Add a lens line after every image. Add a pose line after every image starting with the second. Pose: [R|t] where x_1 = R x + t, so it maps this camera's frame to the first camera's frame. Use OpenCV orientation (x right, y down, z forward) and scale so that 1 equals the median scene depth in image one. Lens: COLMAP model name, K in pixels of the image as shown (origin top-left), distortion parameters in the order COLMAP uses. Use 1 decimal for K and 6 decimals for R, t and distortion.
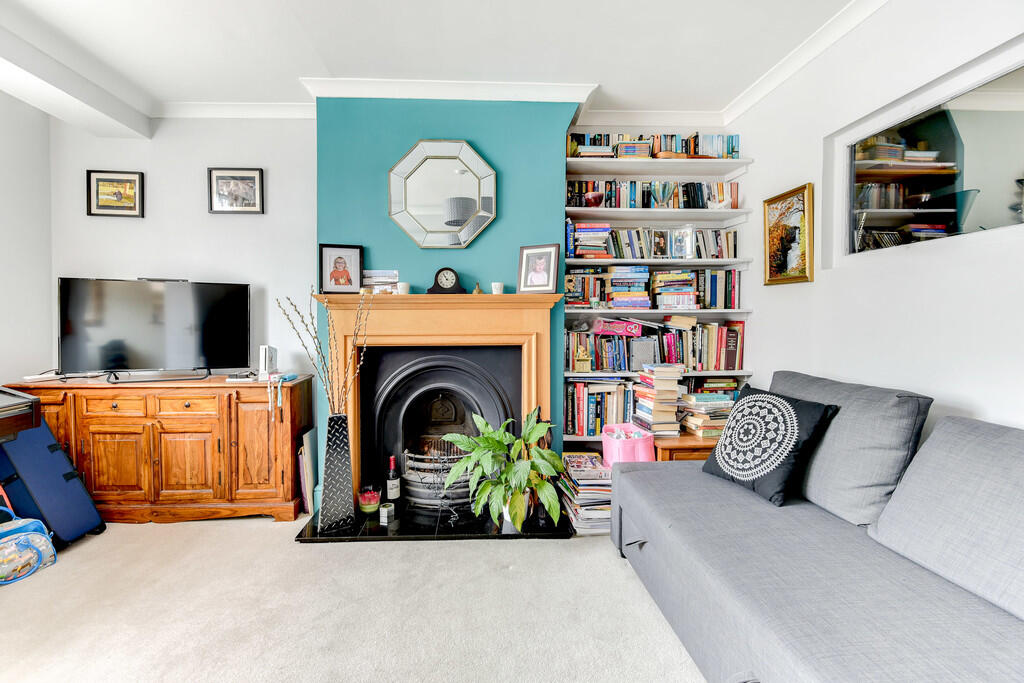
lens RADIAL K [[476.2, 0, 494.1], [0, 476.2, 332.0], [0, 0, 1]] dist [0.015583, 0.000351]
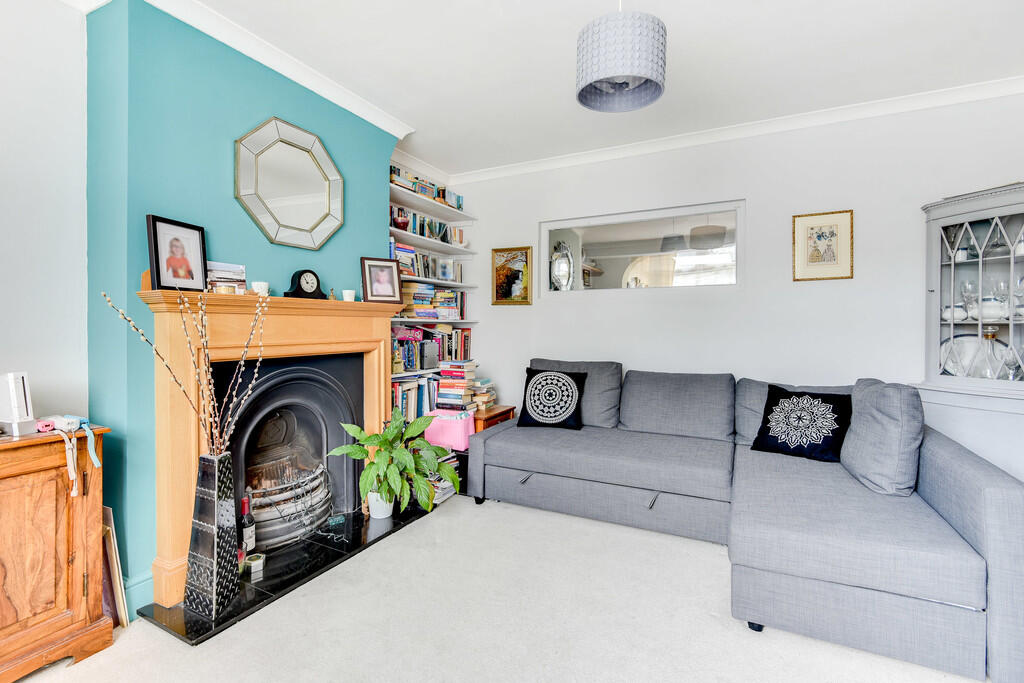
lens RADIAL K [[476.2, 0, 513.5], [0, 476.2, 331.6], [0, 0, 1]] dist [0.015583, 0.000351]
pose [[0.484363, -0.006577, 0.874843, -0.704039], [0.020250, 0.999788, -0.003695, -0.005641], [-0.874633, 0.019505, 0.484393, 0.212915]]
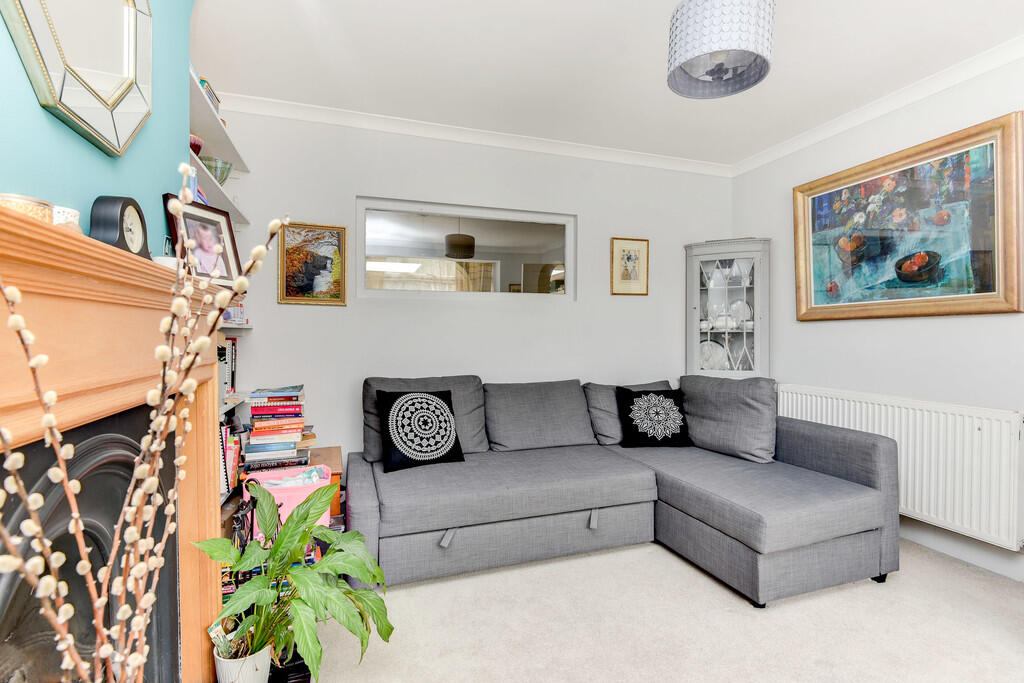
lens RADIAL K [[476.2, 0, 509.2], [0, 476.2, 339.9], [0, 0, 1]] dist [0.015583, 0.000351]
pose [[-0.292491, -0.007443, 0.956239, -0.548414], [0.026553, 0.999521, 0.015902, -0.020941], [-0.955900, 0.030042, -0.292153, 0.817907]]
